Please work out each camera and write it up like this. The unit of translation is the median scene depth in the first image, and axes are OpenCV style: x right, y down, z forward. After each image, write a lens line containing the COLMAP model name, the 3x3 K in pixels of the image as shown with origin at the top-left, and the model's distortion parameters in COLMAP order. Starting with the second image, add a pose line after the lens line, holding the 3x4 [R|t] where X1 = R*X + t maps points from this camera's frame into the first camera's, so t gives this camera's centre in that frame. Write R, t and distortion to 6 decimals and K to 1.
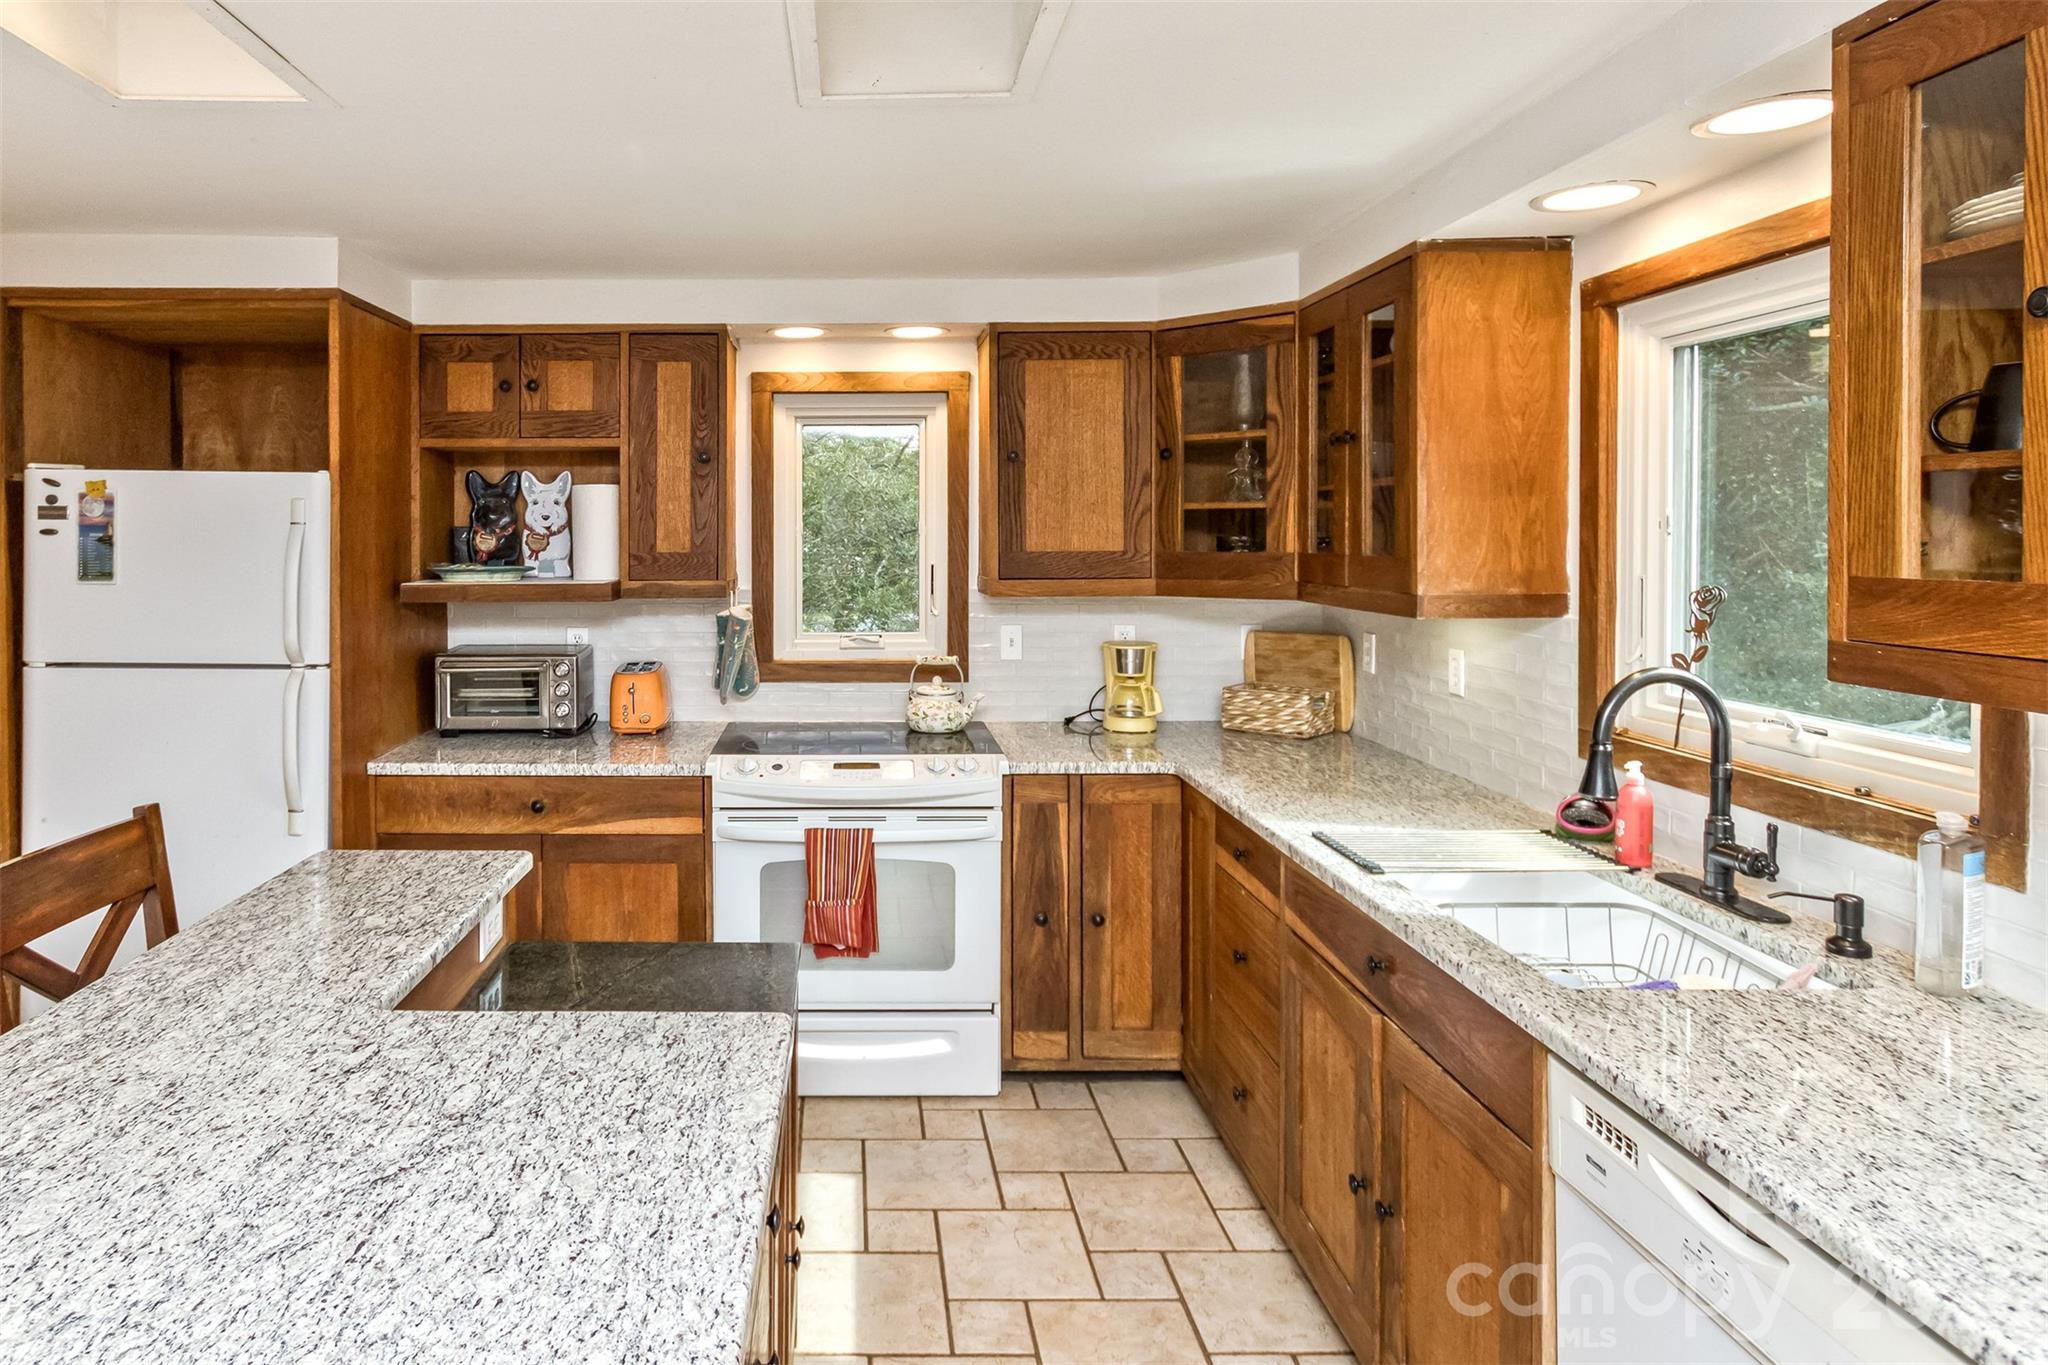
lens RADIAL K [[1095.3, 0, 961.5], [0, 1095.3, 552.8], [0, 0, 1]] dist [0.002389, 0.001212]
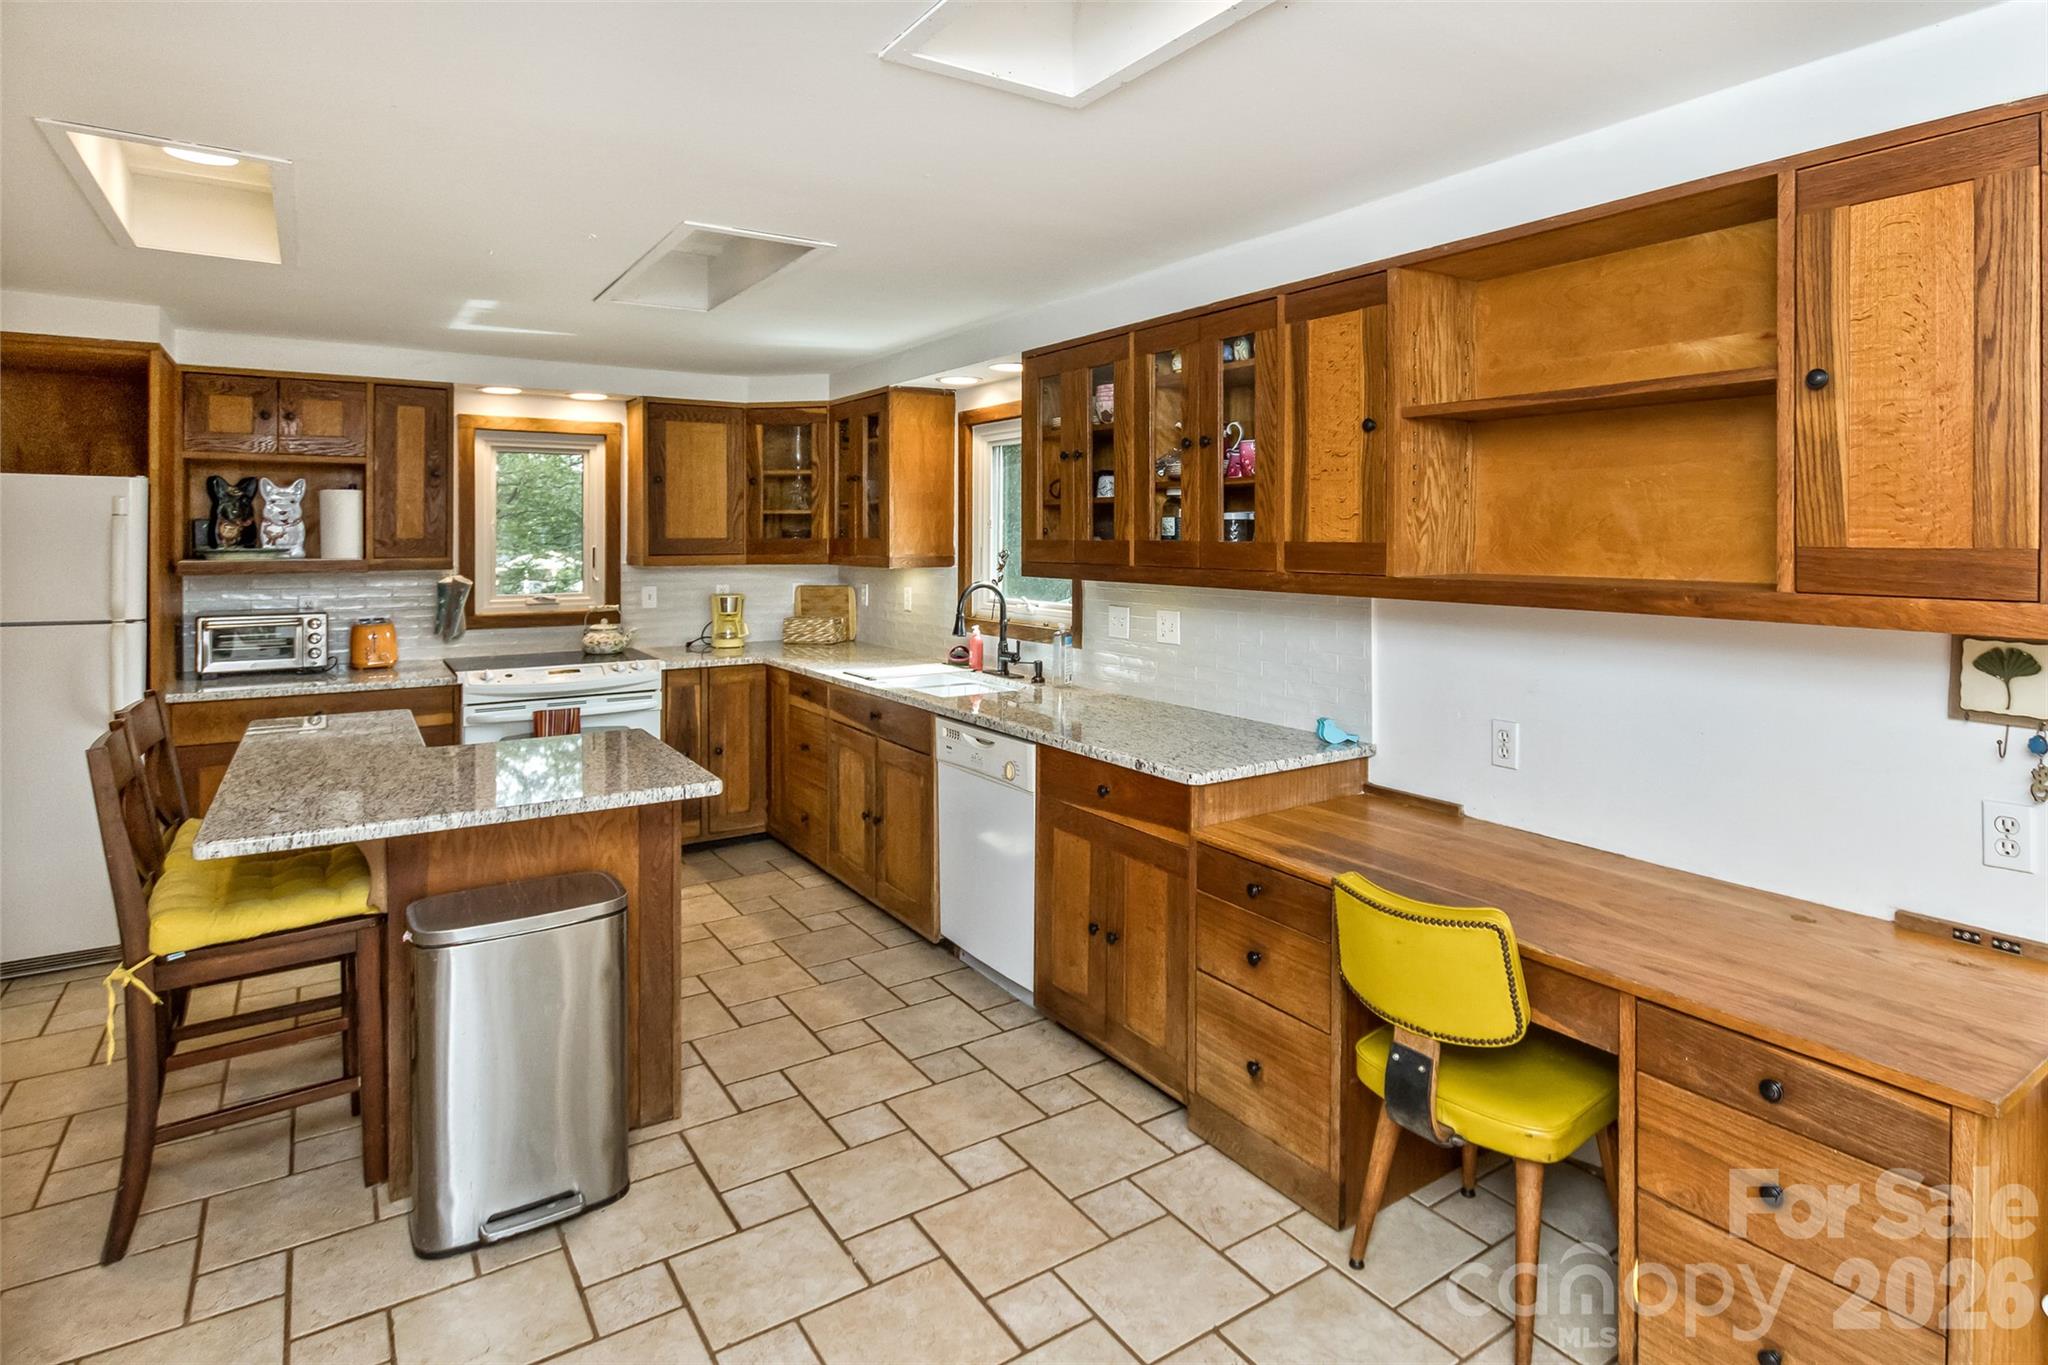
lens RADIAL K [[1095.3, 0, 961.5], [0, 1095.3, 552.8], [0, 0, 1]] dist [0.002389, 0.001212]
pose [[0.894877, -0.001847, 0.446309, -0.294020], [0.003281, 0.999992, -0.002440, 0.027578], [-0.446301, 0.003648, 0.894875, -0.695269]]
